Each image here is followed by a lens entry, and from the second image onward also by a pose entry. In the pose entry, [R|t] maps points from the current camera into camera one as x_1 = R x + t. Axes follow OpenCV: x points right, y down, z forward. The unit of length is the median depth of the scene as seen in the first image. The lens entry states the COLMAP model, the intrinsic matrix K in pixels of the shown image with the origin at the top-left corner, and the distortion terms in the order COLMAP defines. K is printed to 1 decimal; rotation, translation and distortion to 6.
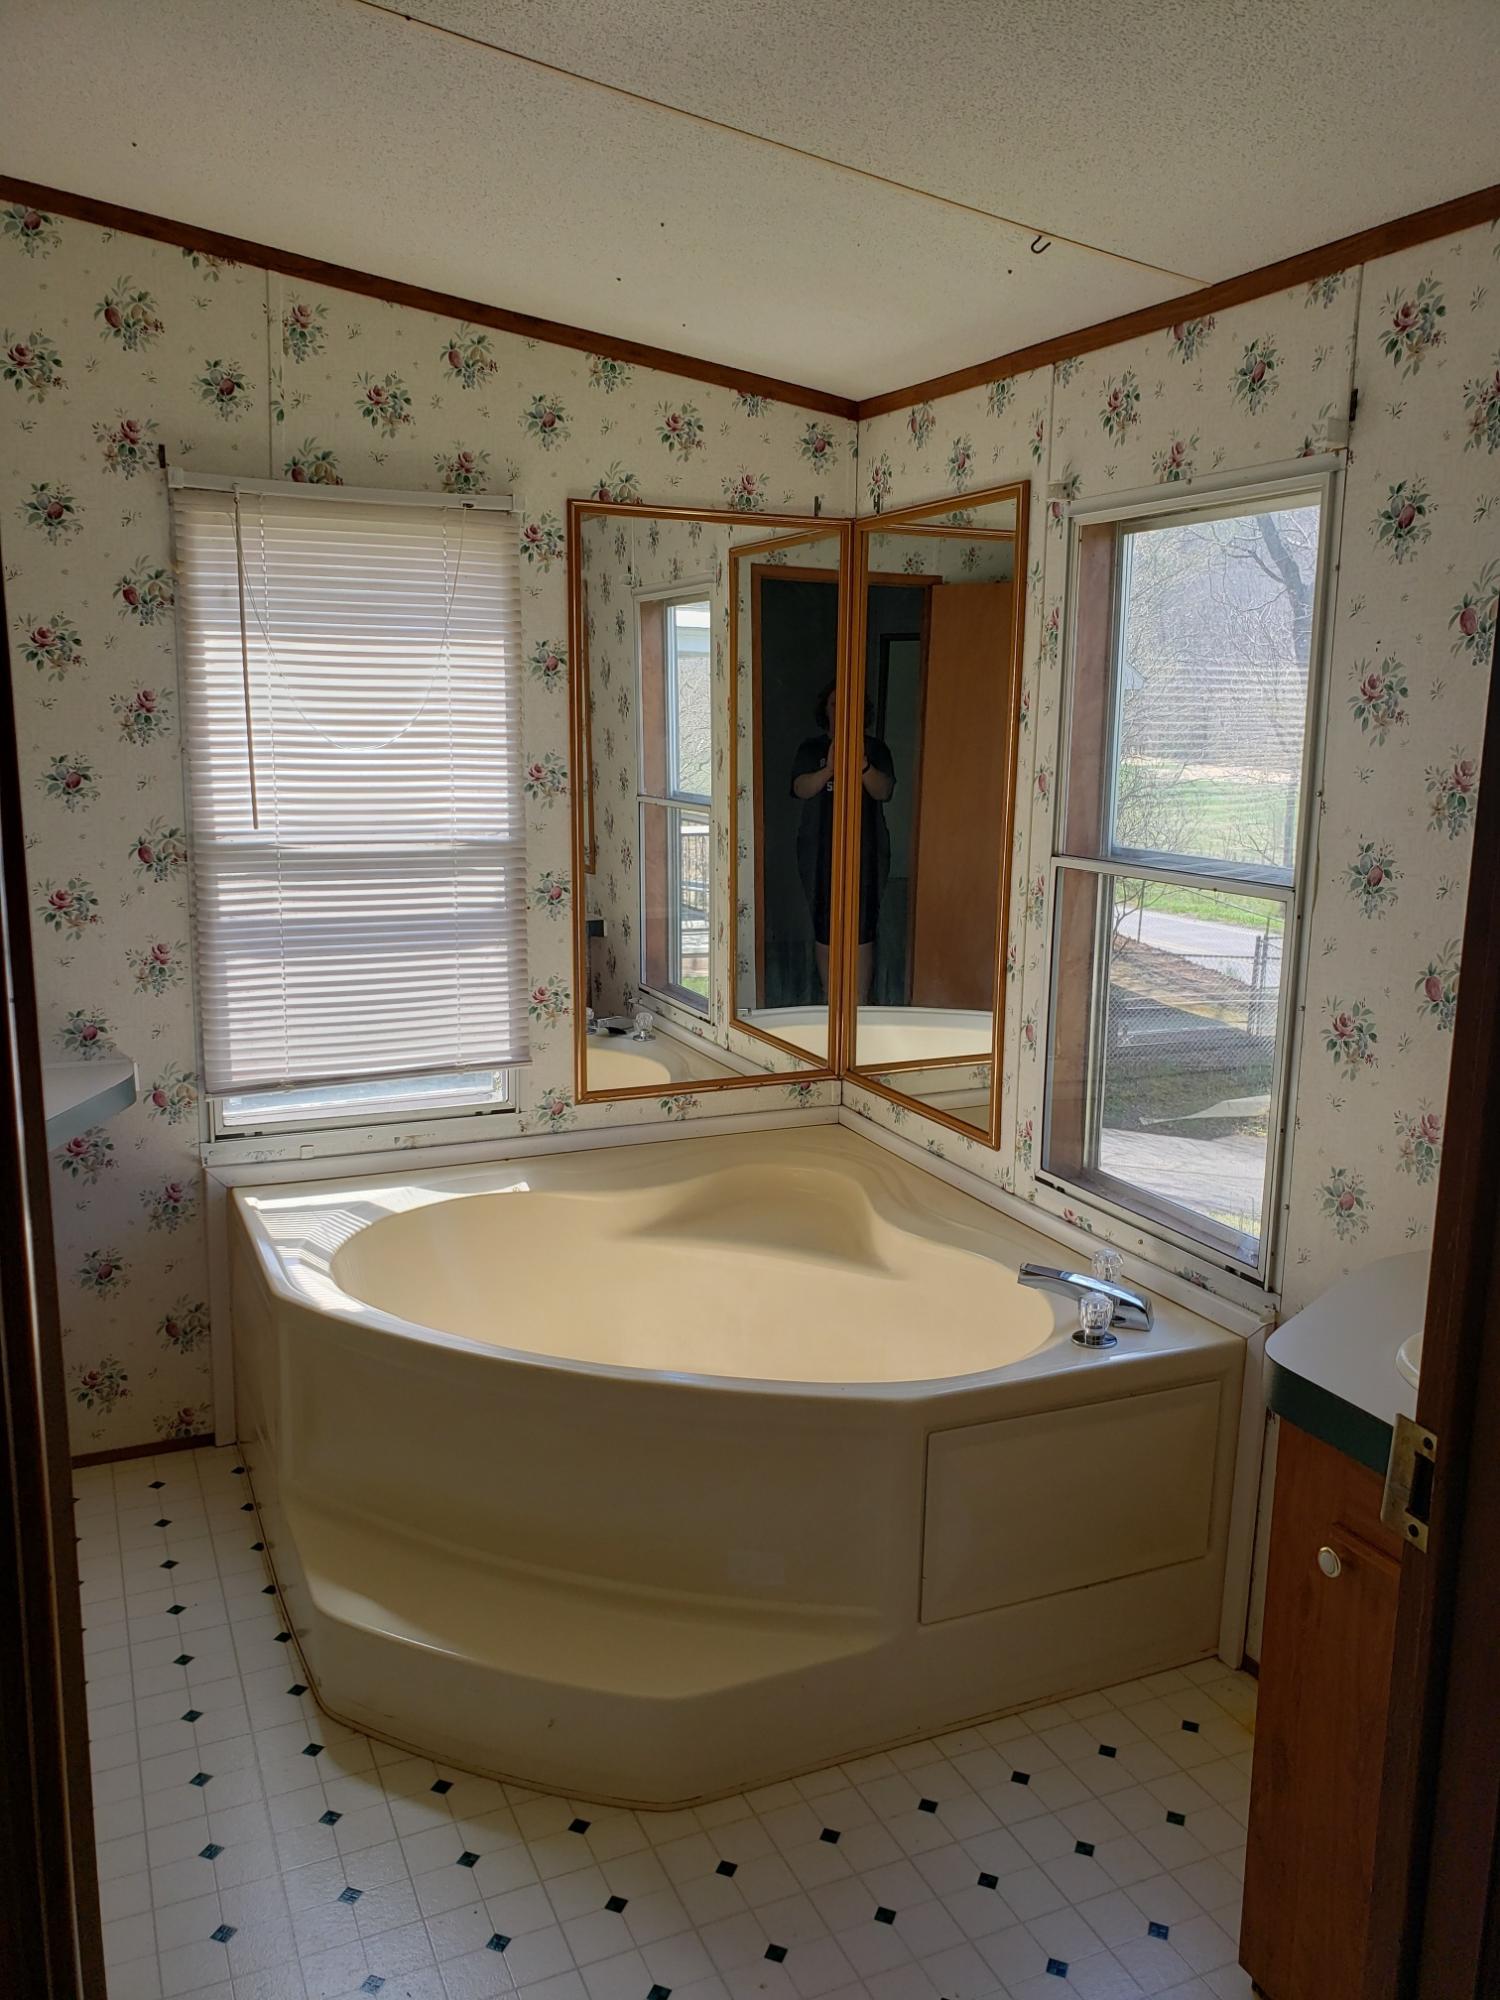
lens RADIAL K [[1549.1, 0, 751.6], [0, 1549.1, 997.2], [0, 0, 1]] dist [0.044731, -0.027118]
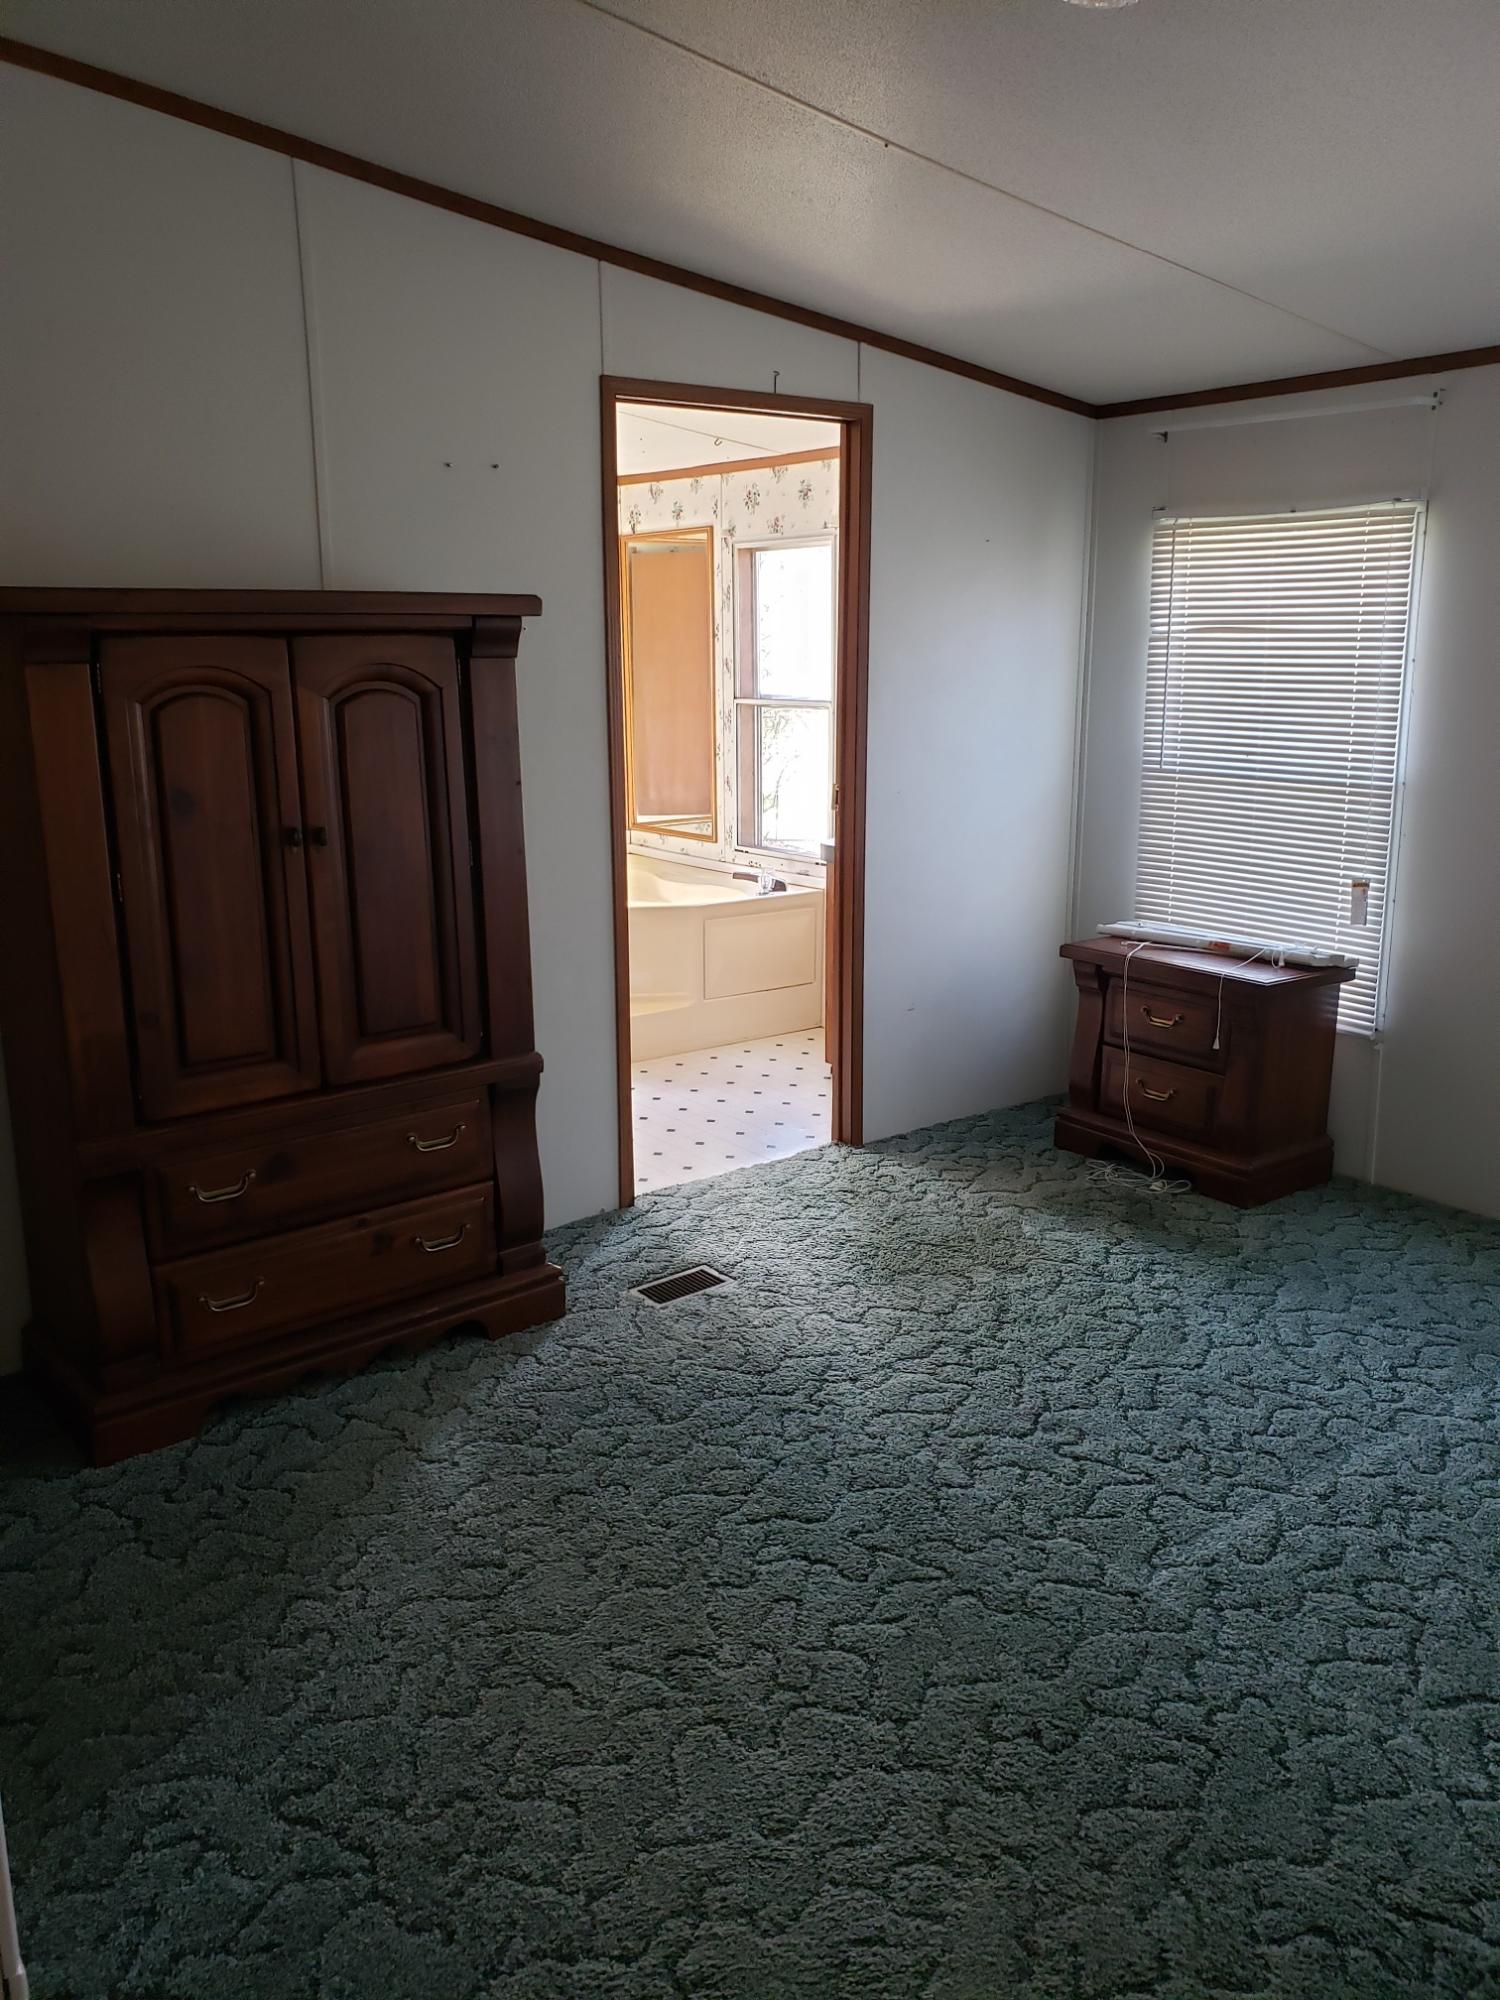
lens RADIAL K [[1549.1, 0, 754.5], [0, 1549.1, 981.7], [0, 0, 1]] dist [0.044731, -0.027118]
pose [[0.973963, -0.067573, 0.216401, -0.276568], [0.060614, 0.997413, 0.038645, 0.222523], [-0.218452, -0.024522, 0.975539, -1.143243]]
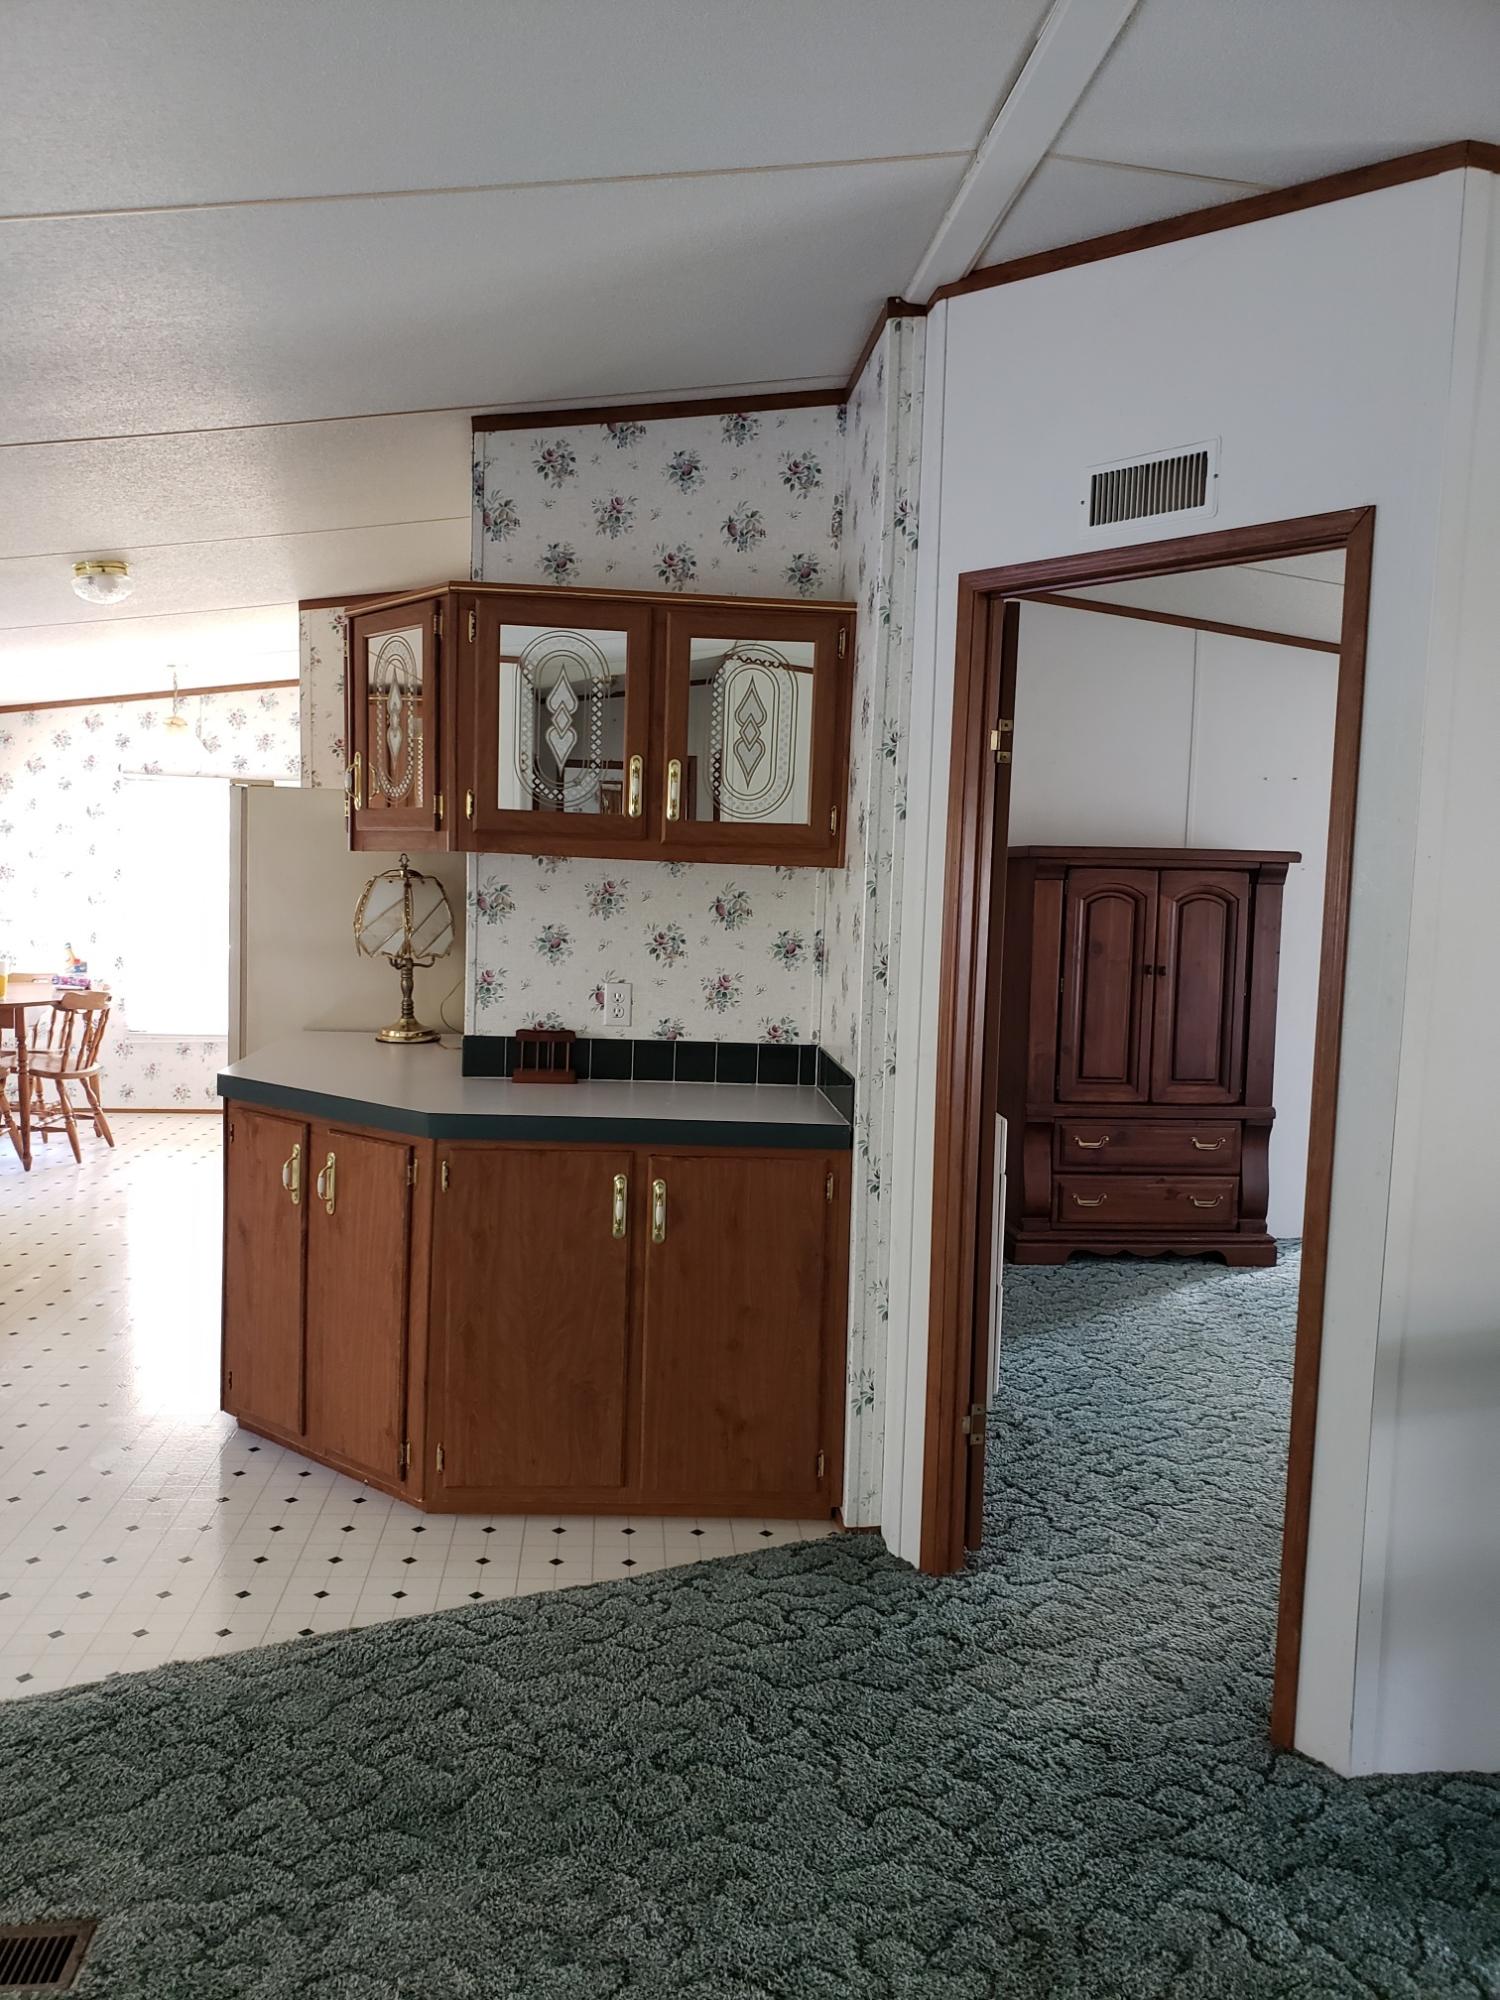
lens RADIAL K [[1549.1, 0, 760.4], [0, 1549.1, 981.3], [0, 0, 1]] dist [0.044731, -0.027118]
pose [[0.940927, 0.037613, -0.336513, -0.034451], [-0.081275, 0.989846, -0.116616, 0.607696], [0.328710, 0.137077, 0.934430, -2.866409]]
